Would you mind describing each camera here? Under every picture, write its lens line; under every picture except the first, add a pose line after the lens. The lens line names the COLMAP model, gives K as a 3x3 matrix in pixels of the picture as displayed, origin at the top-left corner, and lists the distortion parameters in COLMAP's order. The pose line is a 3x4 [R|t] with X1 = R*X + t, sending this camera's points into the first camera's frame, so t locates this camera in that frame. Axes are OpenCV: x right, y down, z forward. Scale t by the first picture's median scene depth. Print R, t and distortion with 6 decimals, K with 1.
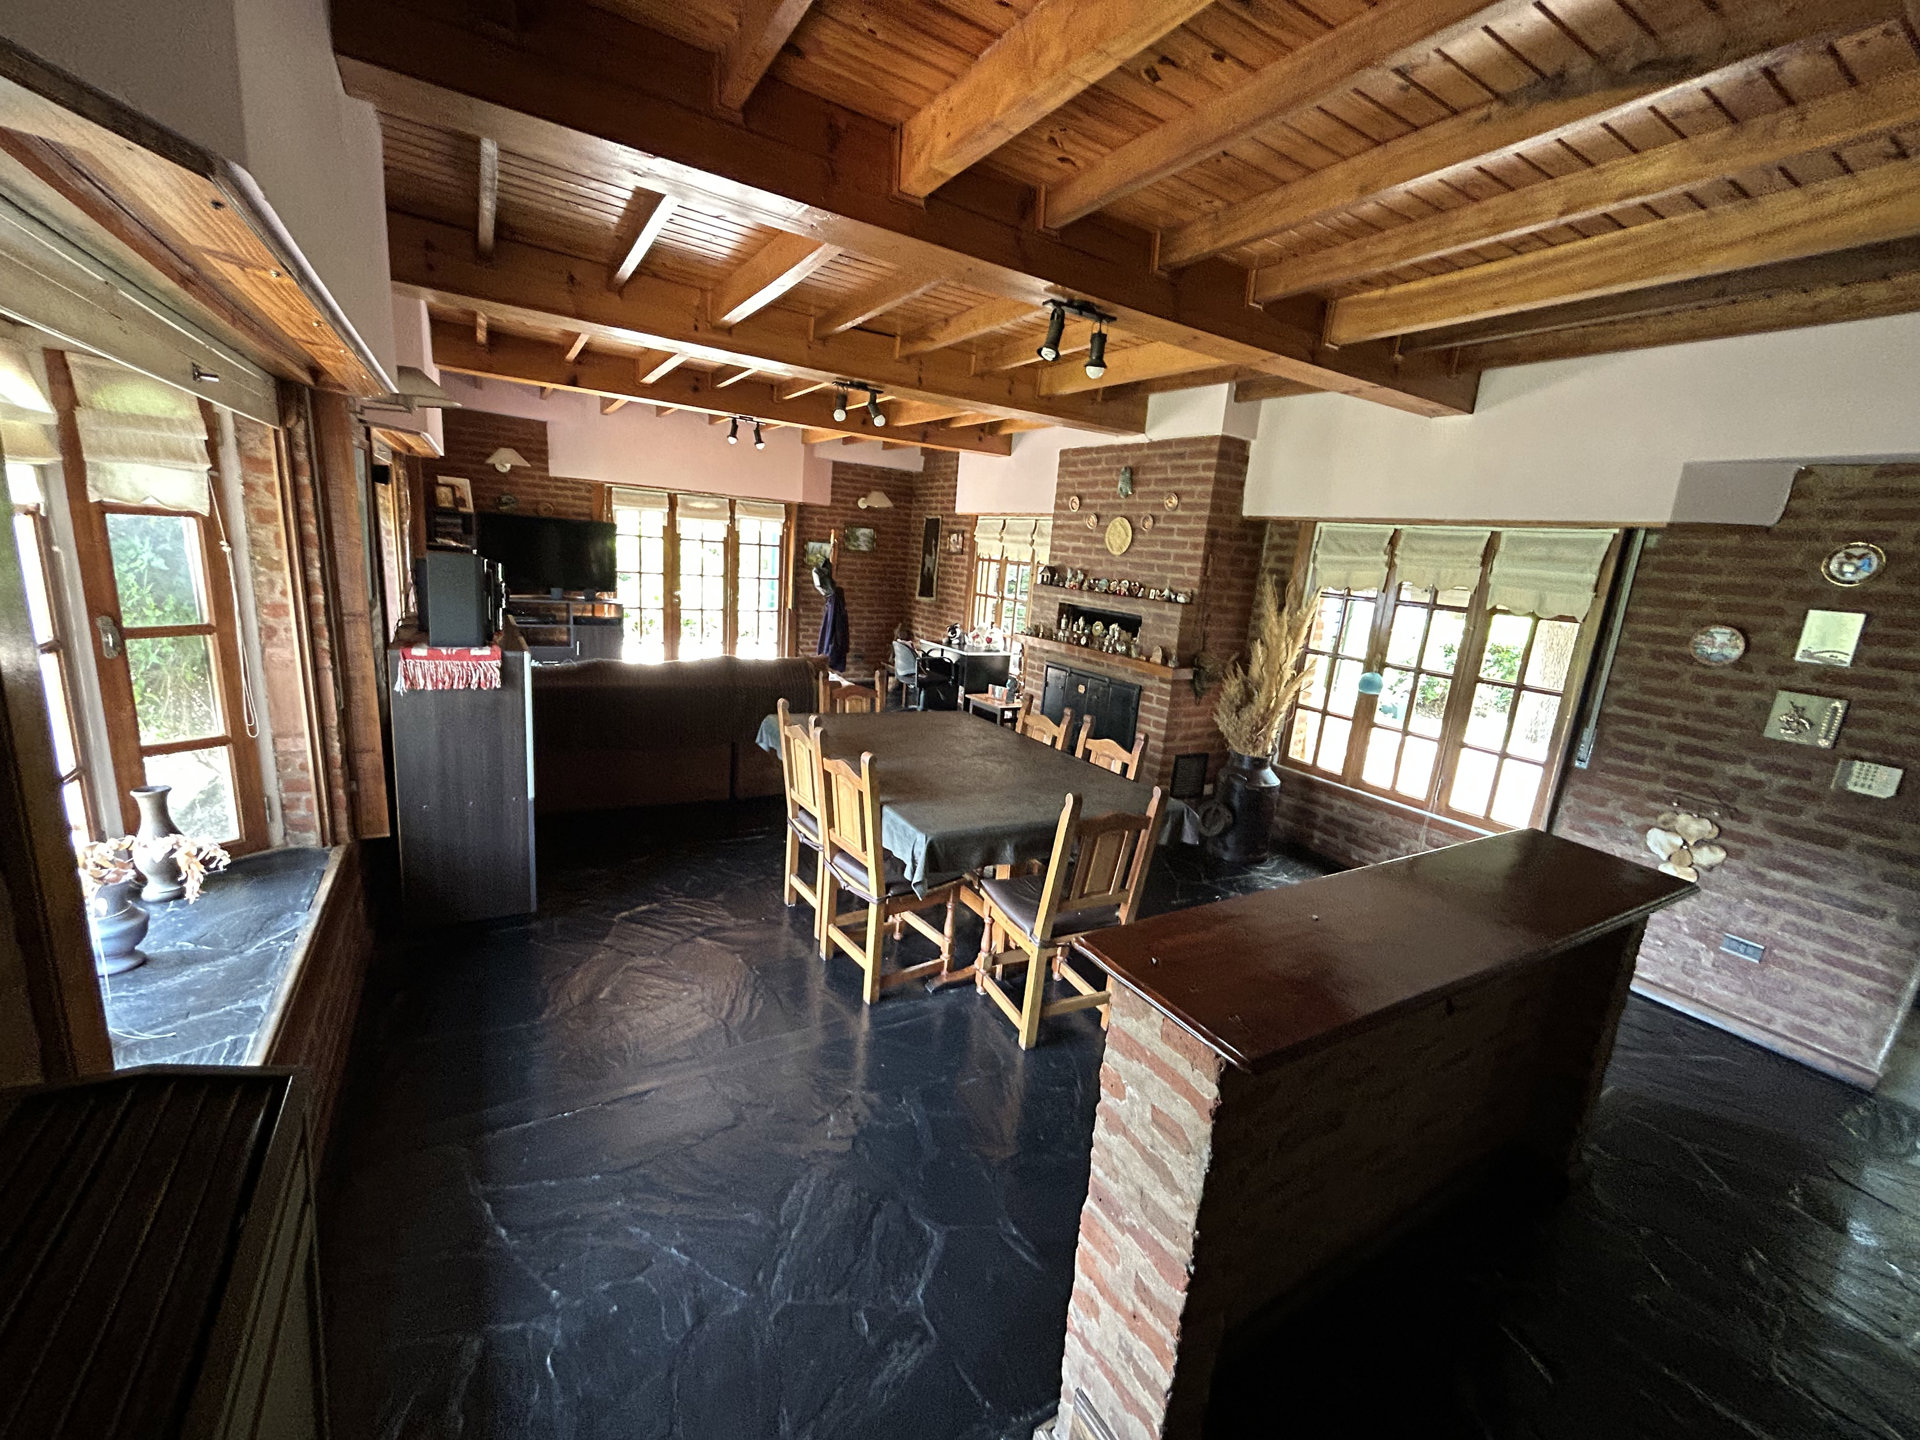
lens RADIAL K [[771.8, 0, 959.2], [0, 771.8, 721.4], [0, 0, 1]] dist [0.000637, -0.000567]
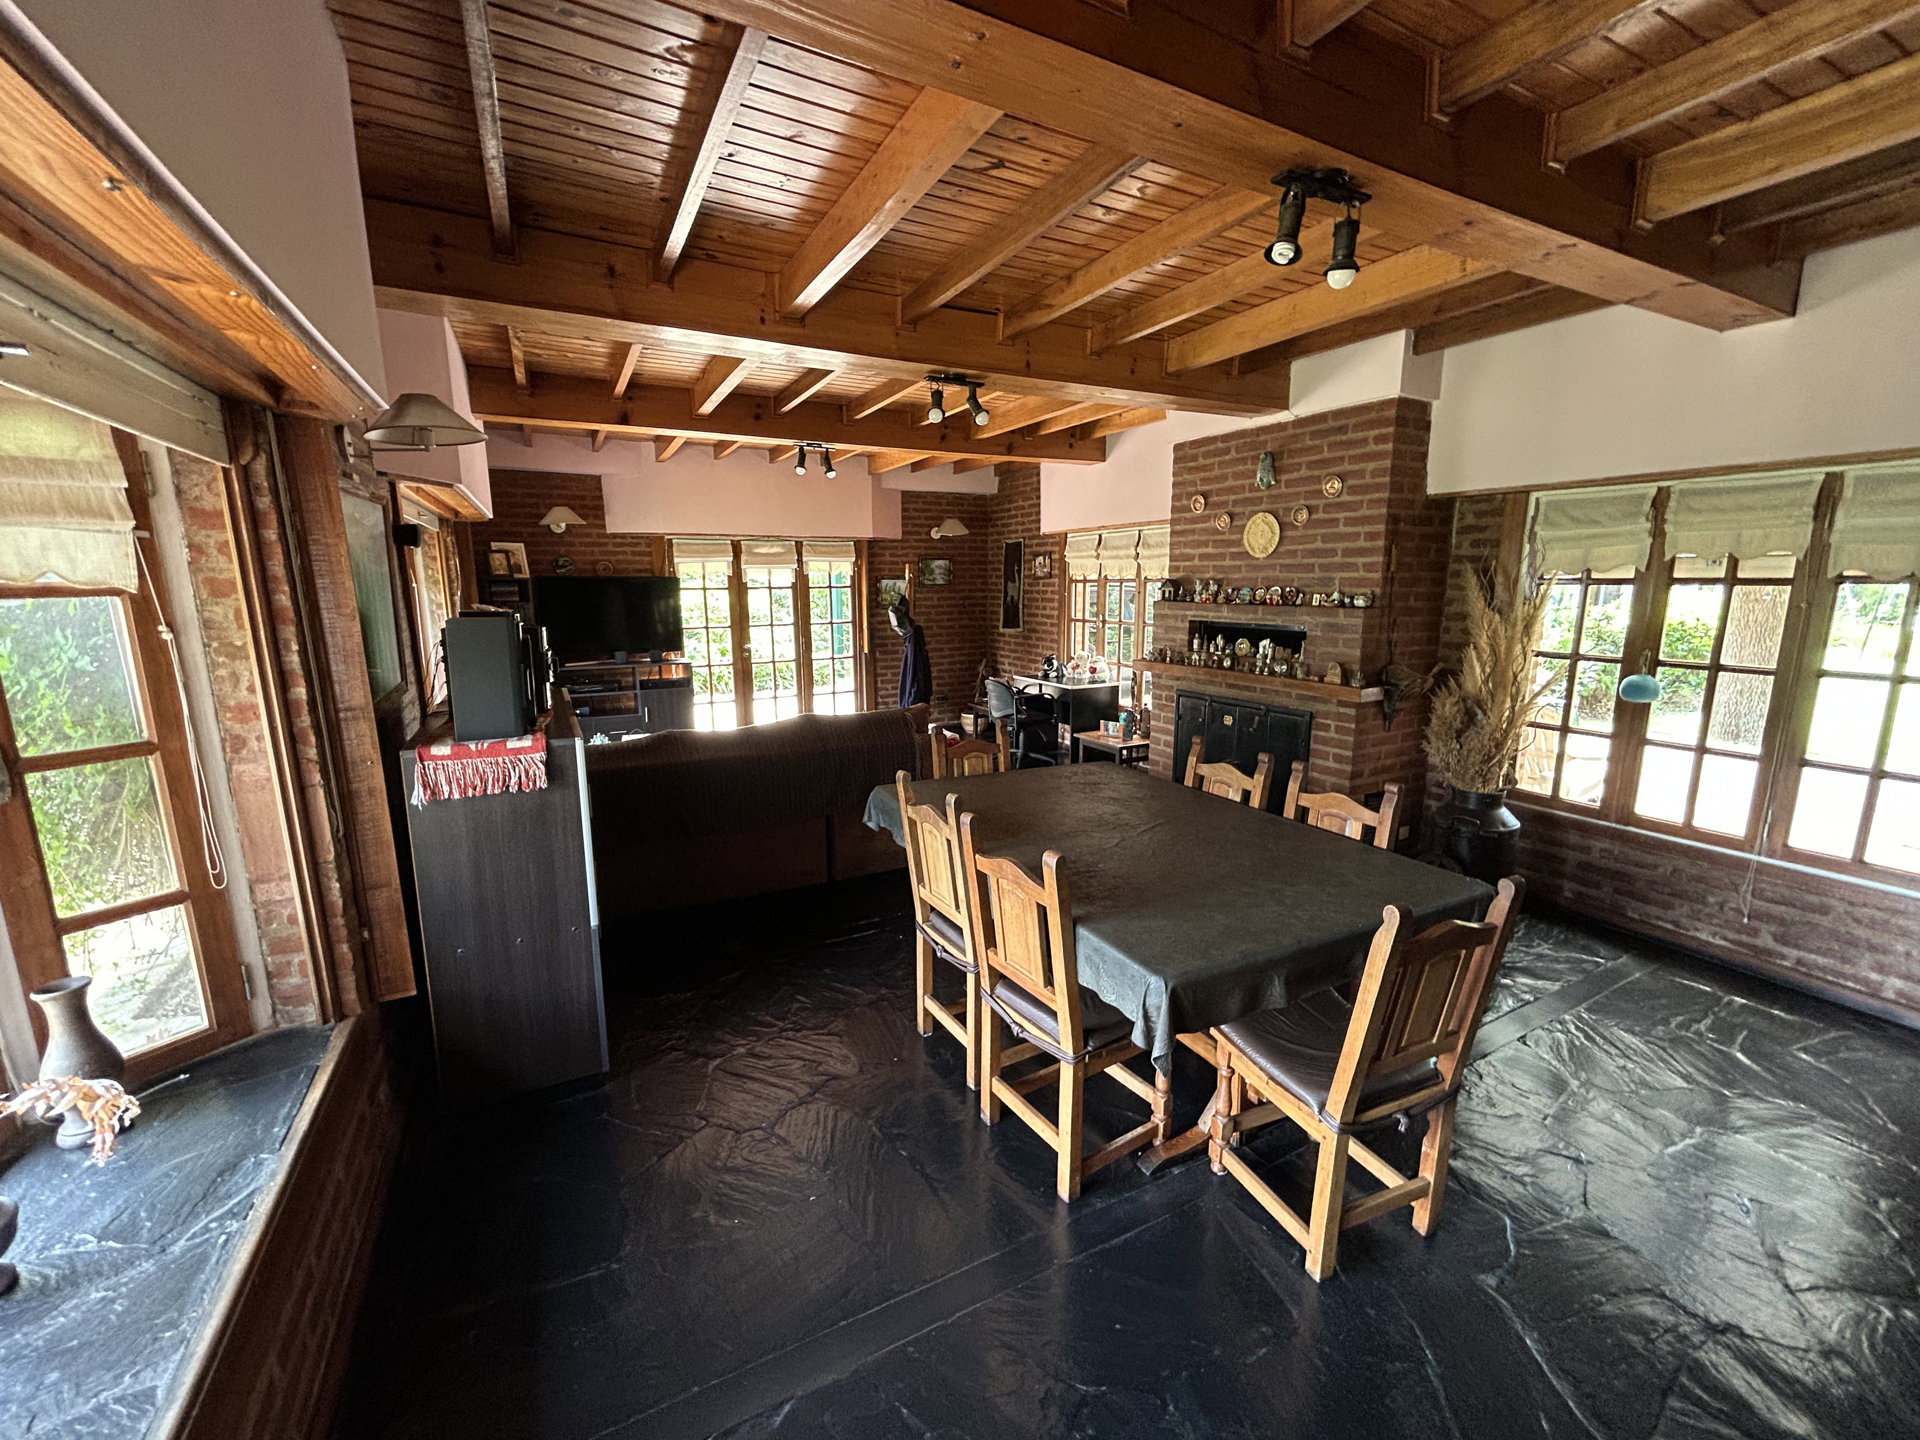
lens RADIAL K [[771.8, 0, 961.1], [0, 771.8, 722.0], [0, 0, 1]] dist [0.000637, -0.000567]
pose [[0.994416, -0.074437, -0.074809, -0.098707], [0.071340, 0.996514, -0.043251, -0.036315], [0.077768, 0.037672, 0.996259, 0.211778]]
